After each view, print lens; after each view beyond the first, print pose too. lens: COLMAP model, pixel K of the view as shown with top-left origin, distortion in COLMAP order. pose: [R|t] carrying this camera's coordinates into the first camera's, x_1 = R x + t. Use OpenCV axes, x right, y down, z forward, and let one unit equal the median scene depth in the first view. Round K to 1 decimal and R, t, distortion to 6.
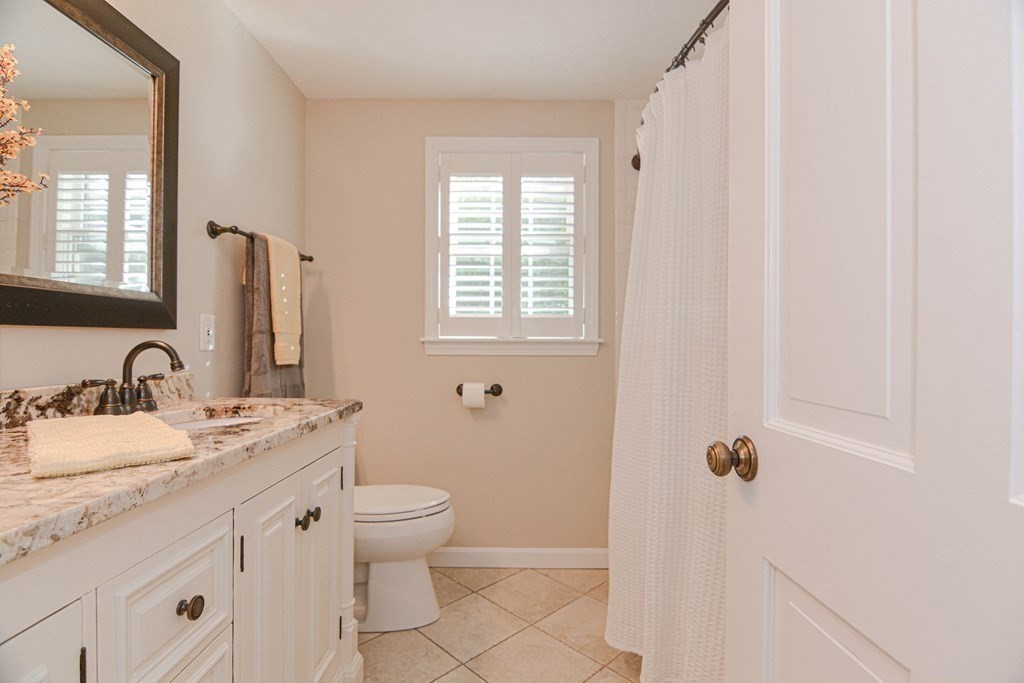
lens RADIAL K [[498.0, 0, 502.2], [0, 498.0, 336.8], [0, 0, 1]] dist [0.004749, -0.007897]
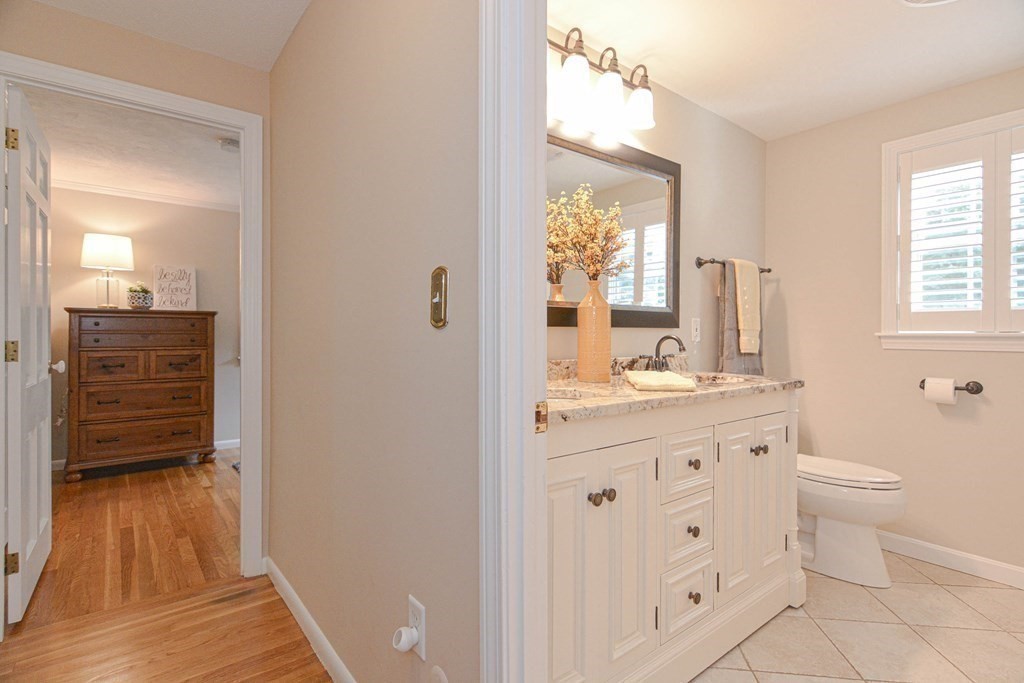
lens RADIAL K [[498.0, 0, 513.2], [0, 498.0, 336.9], [0, 0, 1]] dist [0.004749, -0.007897]
pose [[0.646962, 0.002625, -0.762517, 0.189033], [0.004227, 0.999966, 0.007029, 0.000020], [0.762510, -0.007770, 0.646930, -0.370222]]
